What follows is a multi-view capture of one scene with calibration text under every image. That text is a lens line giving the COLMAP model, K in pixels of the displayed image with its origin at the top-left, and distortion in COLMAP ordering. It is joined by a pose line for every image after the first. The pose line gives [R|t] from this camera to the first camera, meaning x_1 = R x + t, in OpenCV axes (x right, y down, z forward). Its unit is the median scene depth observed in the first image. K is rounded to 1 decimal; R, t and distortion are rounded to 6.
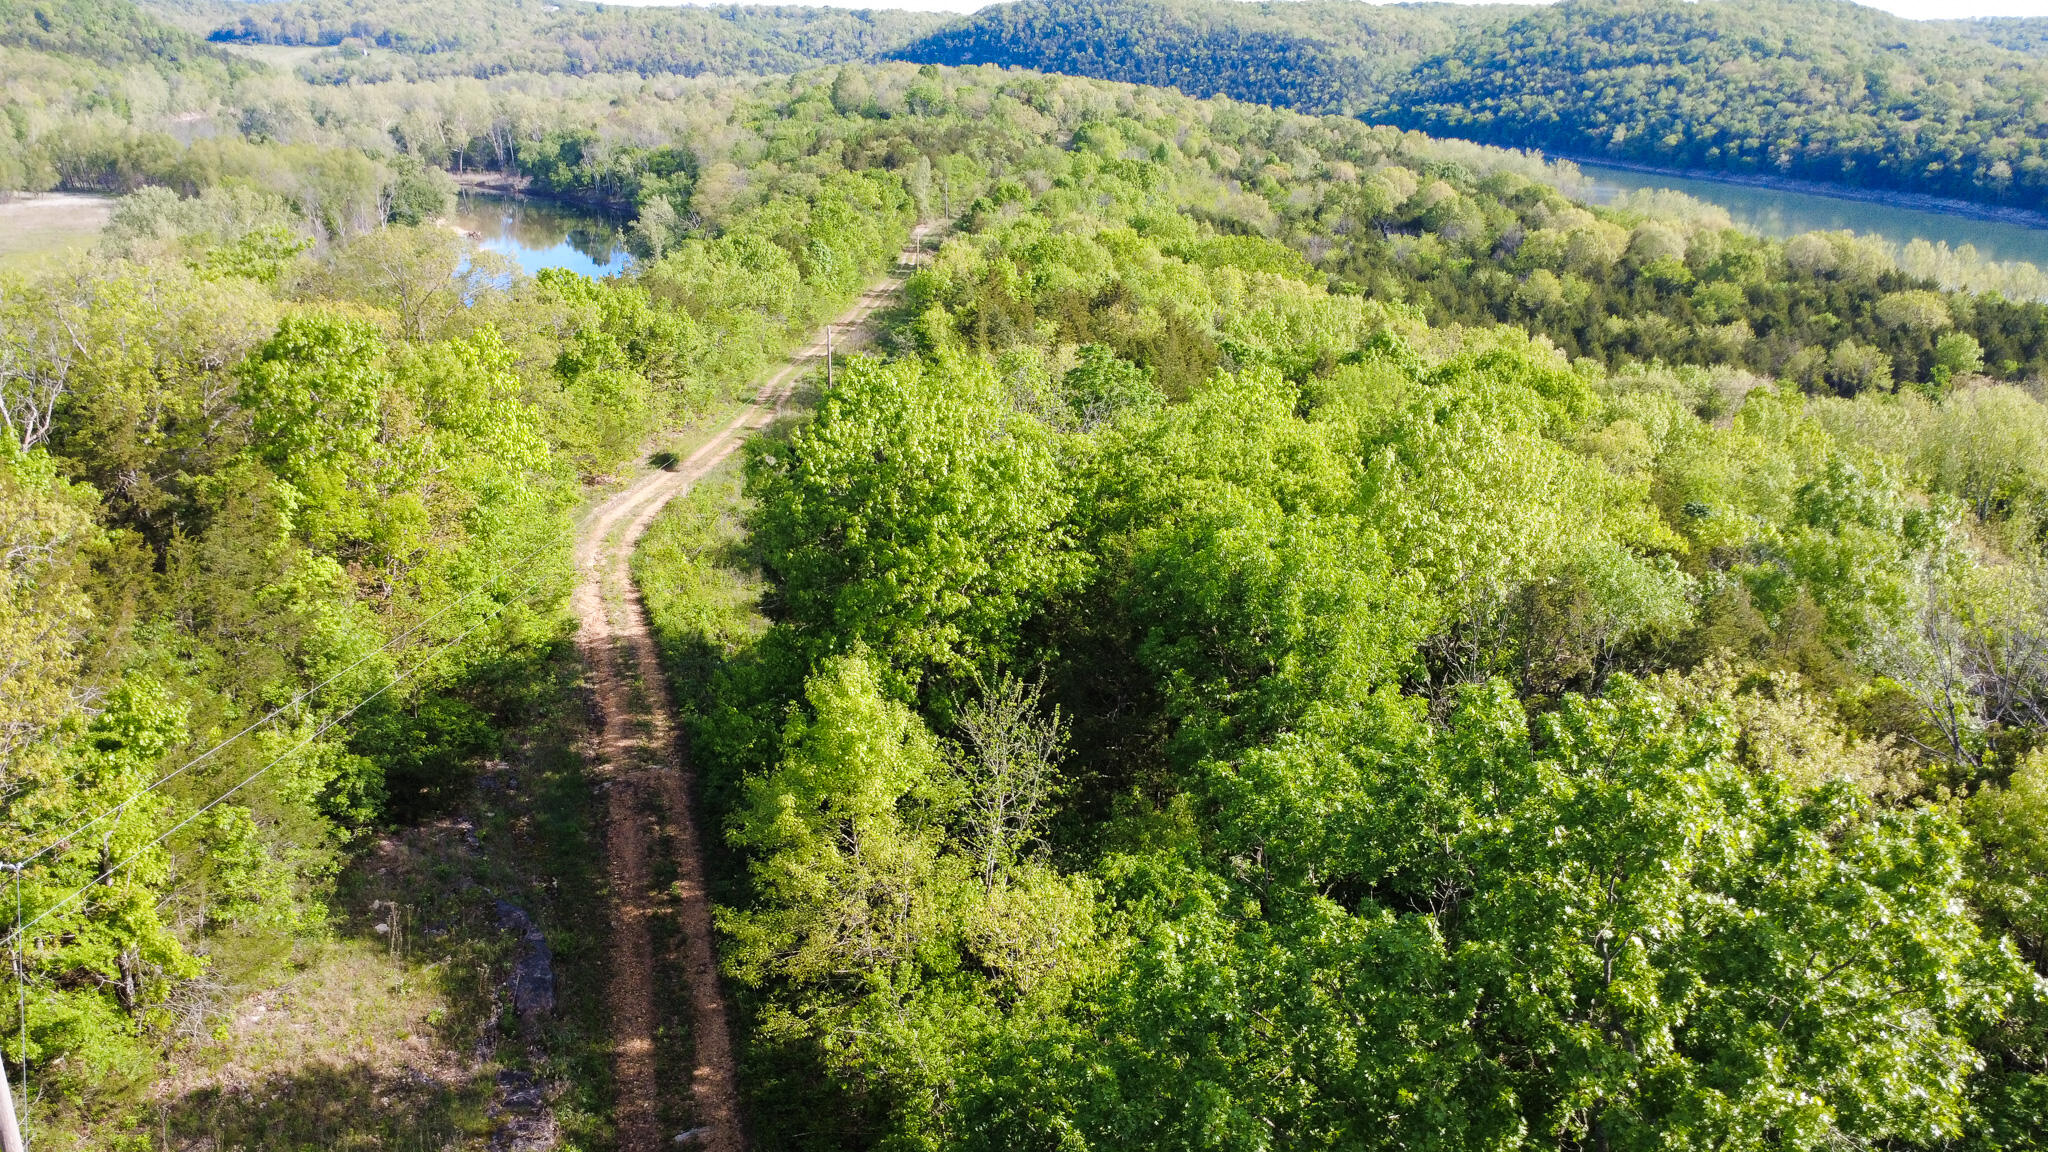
lens RADIAL K [[1536.5, 0, 1026.9], [0, 1536.5, 569.5], [0, 0, 1]] dist [0.005168, -0.006927]
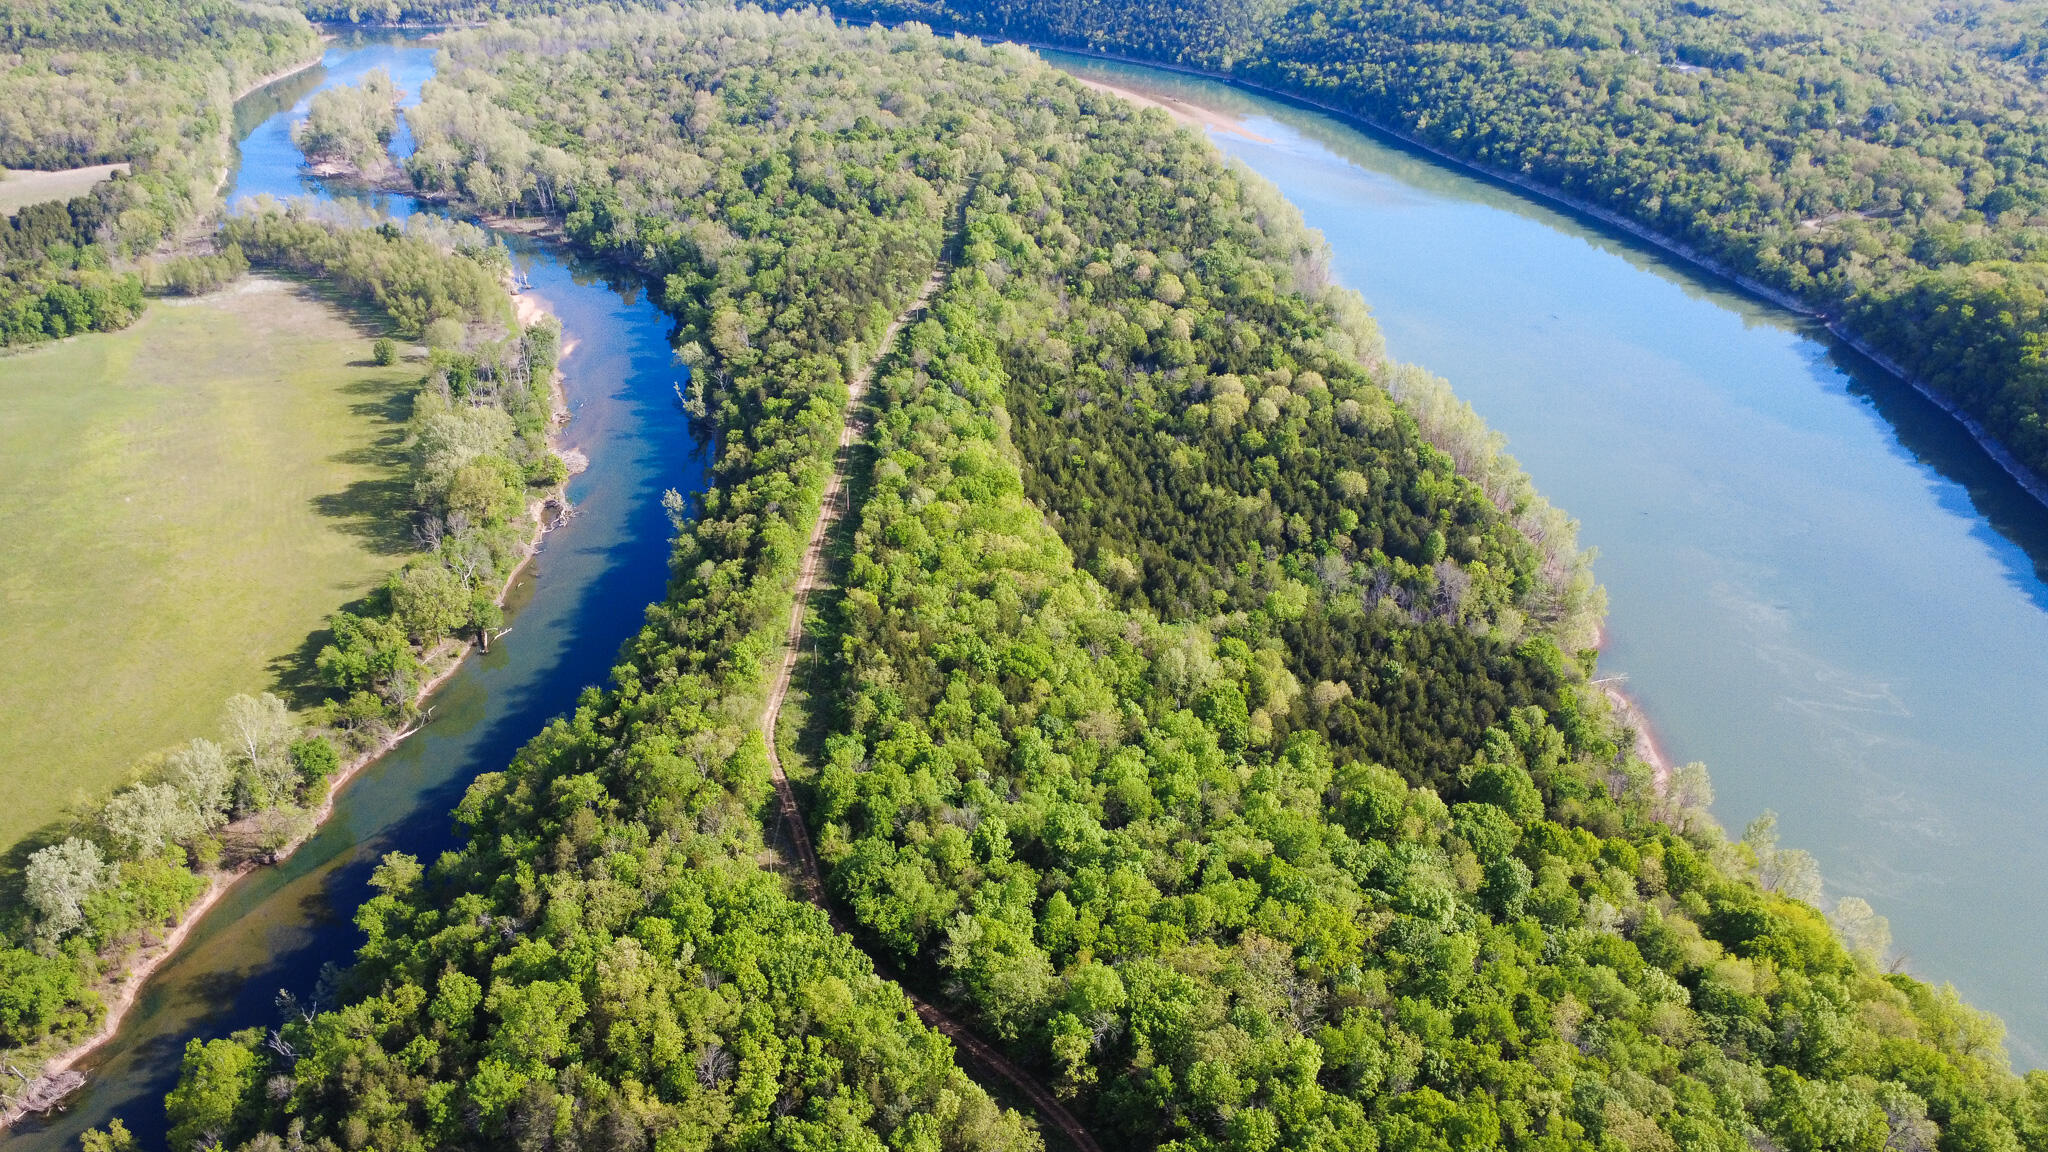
lens RADIAL K [[1536.5, 0, 1026.7], [0, 1536.5, 575.9], [0, 0, 1]] dist [0.005168, -0.006927]
pose [[0.999624, -0.015706, 0.022461, 0.045923], [0.012541, 0.990808, 0.134695, -0.134219], [-0.024370, -0.134363, 0.990633, -0.409193]]
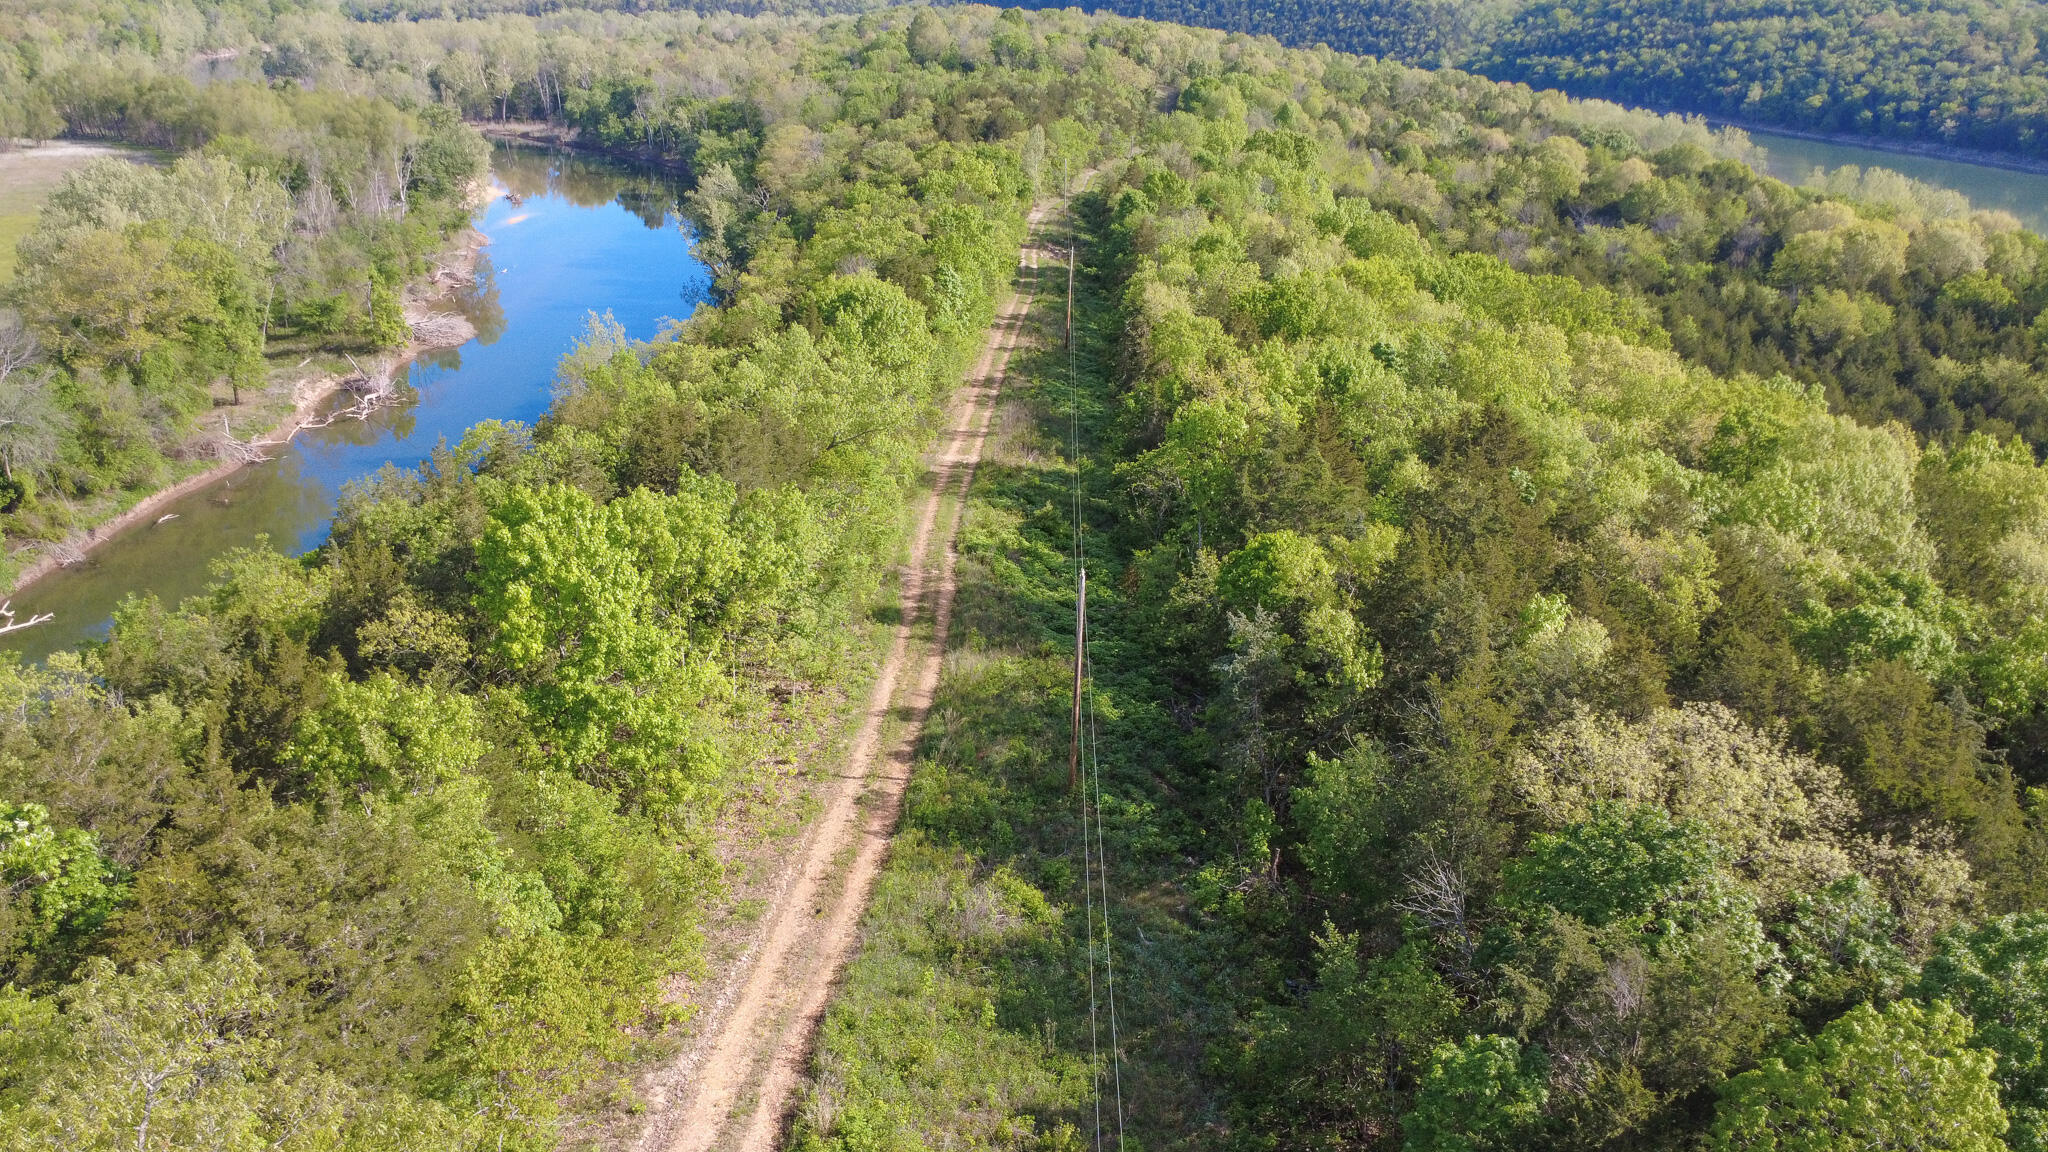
lens RADIAL K [[1536.5, 0, 1027.1], [0, 1536.5, 568.2], [0, 0, 1]] dist [0.005168, -0.006927]
pose [[0.999302, 0.022957, -0.029460, -0.023685], [-0.021948, 0.999177, 0.034125, -0.031554], [0.030219, -0.033454, 0.998983, 0.087703]]
